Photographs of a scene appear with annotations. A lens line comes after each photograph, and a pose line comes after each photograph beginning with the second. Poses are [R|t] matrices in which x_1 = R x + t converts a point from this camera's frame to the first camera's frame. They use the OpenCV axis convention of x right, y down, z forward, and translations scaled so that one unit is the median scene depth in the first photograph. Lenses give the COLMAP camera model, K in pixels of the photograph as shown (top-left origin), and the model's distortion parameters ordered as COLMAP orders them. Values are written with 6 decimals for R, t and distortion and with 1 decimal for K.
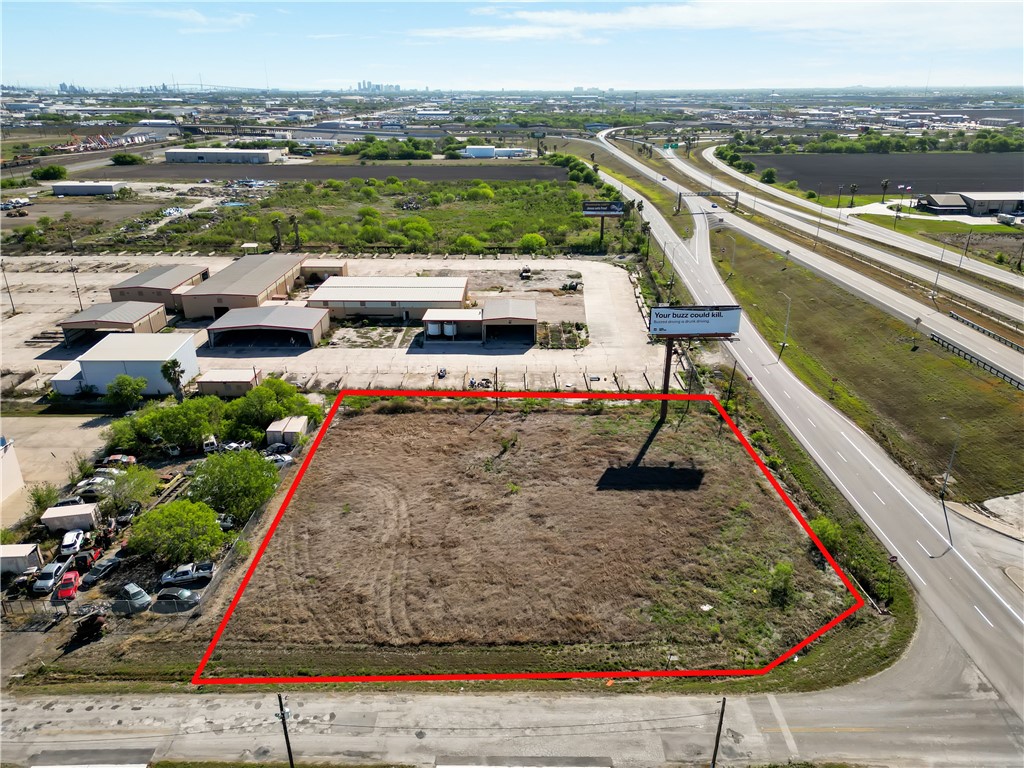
lens RADIAL K [[714.1, 0, 513.7], [0, 714.1, 383.8], [0, 0, 1]] dist [0.090926, -0.095495]
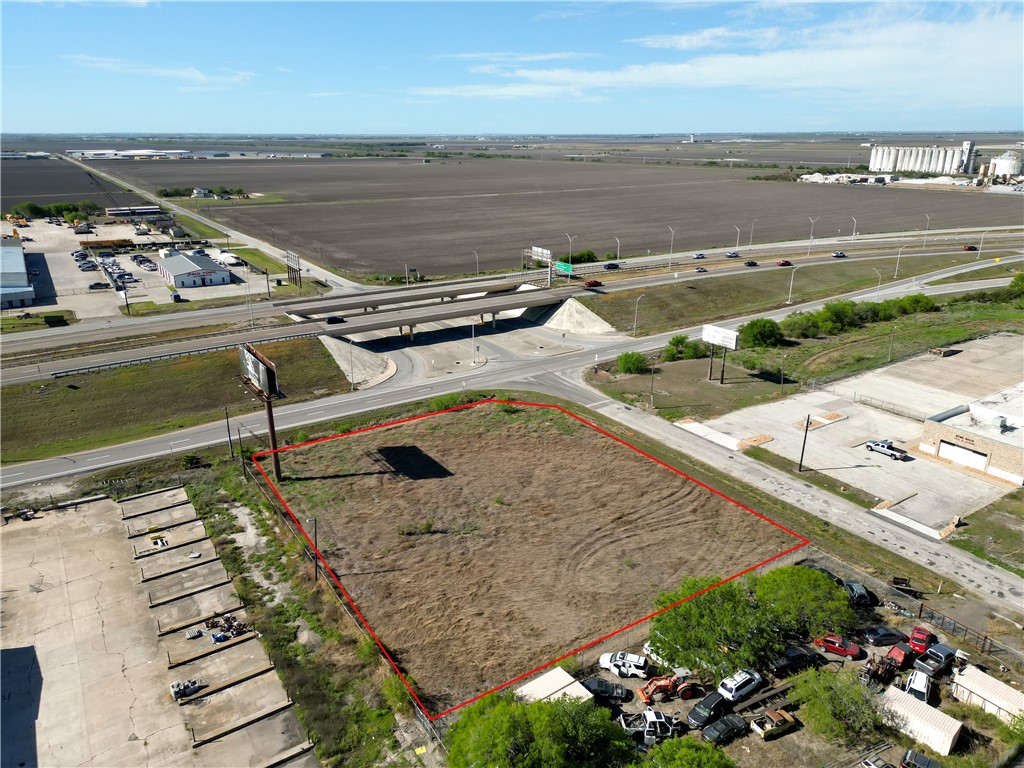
lens RADIAL K [[714.1, 0, 513.7], [0, 714.1, 383.8], [0, 0, 1]] dist [0.090926, -0.095495]
pose [[-0.554496, -0.272475, 0.786315, -0.623646], [0.319462, 0.802789, 0.503462, -0.403793], [-0.768426, 0.530365, -0.358098, 1.006539]]
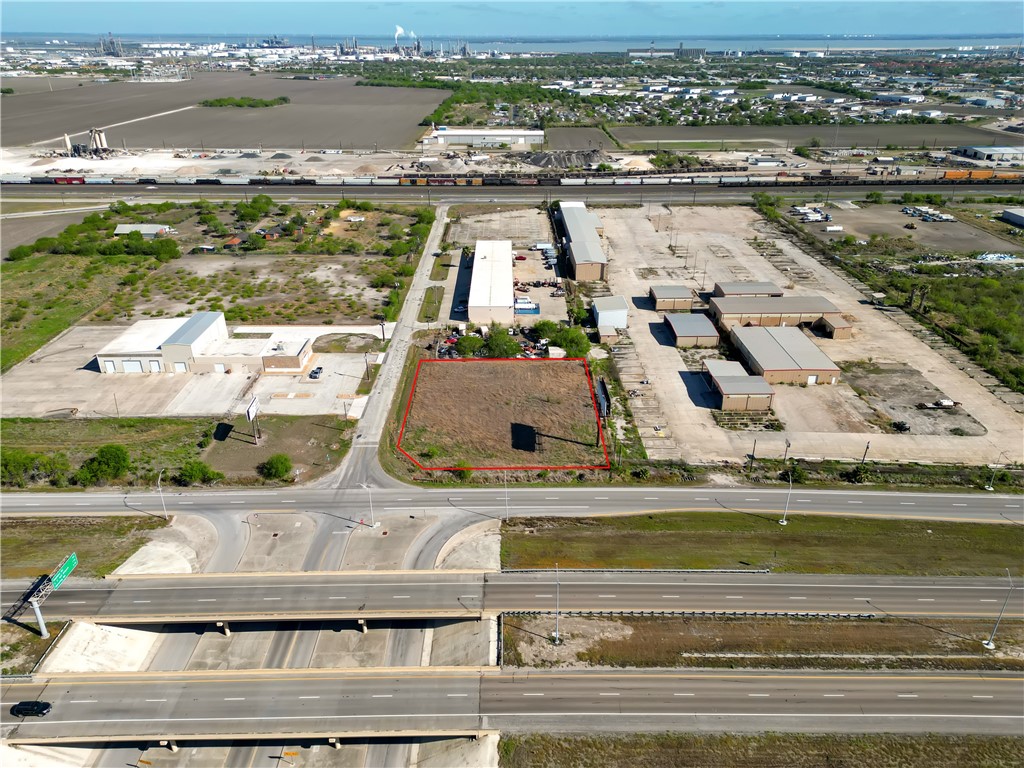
lens RADIAL K [[714.1, 0, 513.7], [0, 714.1, 383.8], [0, 0, 1]] dist [0.090926, -0.095495]
pose [[0.015328, 0.438731, -0.898488, 1.528816], [-0.380281, 0.833624, 0.400571, -0.617393], [0.924744, 0.335538, 0.179618, 0.482067]]
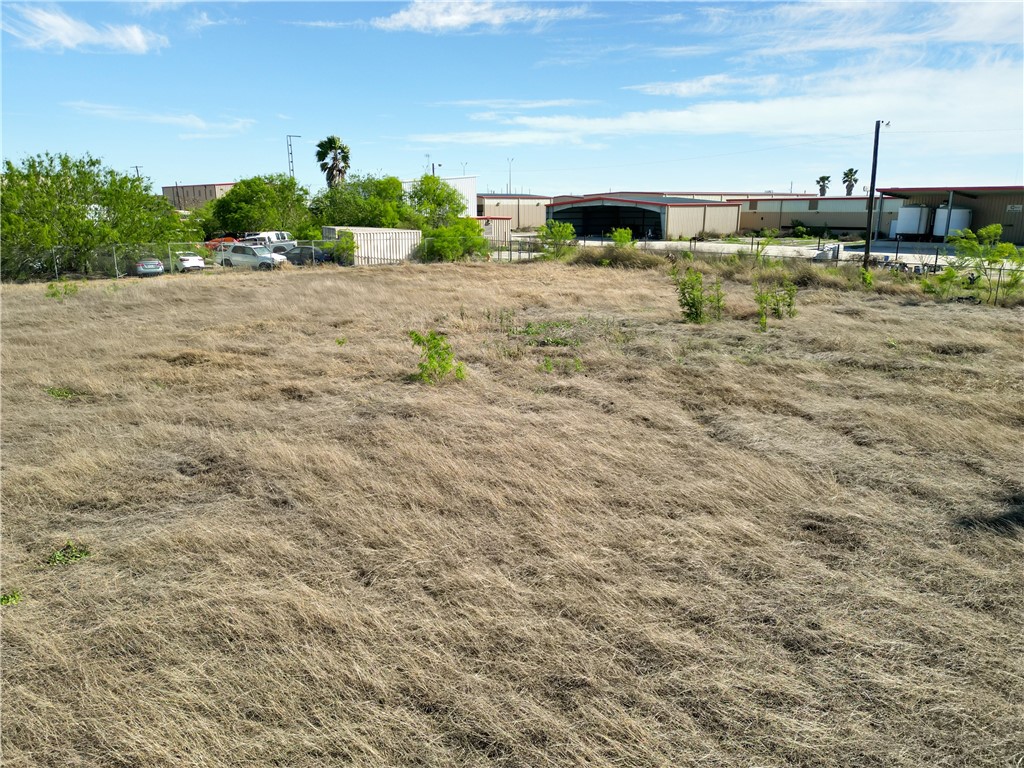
lens RADIAL K [[714.1, 0, 513.7], [0, 714.1, 383.8], [0, 0, 1]] dist [0.090926, -0.095495]
pose [[0.620228, 0.190512, -0.760935, 0.120100], [-0.298481, 0.954406, -0.004338, 0.116808], [0.725415, 0.229815, 0.648813, 0.716291]]
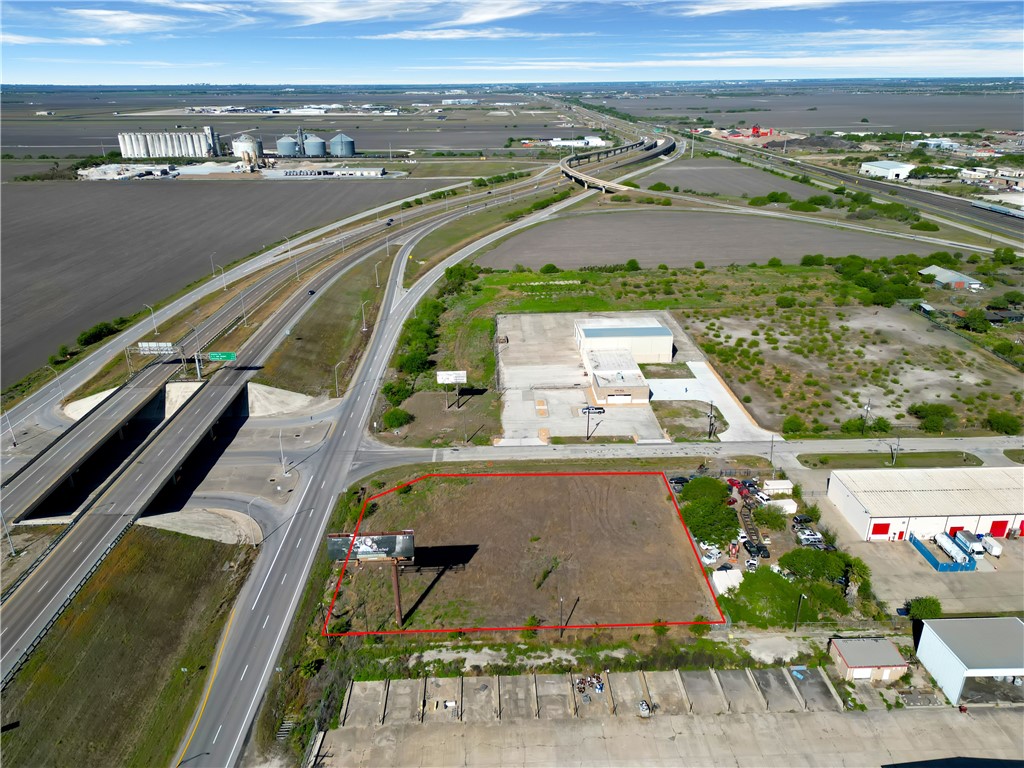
lens RADIAL K [[714.1, 0, 513.7], [0, 714.1, 383.8], [0, 0, 1]] dist [0.090926, -0.095495]
pose [[-0.999273, 0.022691, -0.030630, 0.064964], [-0.005736, 0.704883, 0.709301, -0.924435], [0.037685, 0.708961, -0.704240, 1.459183]]
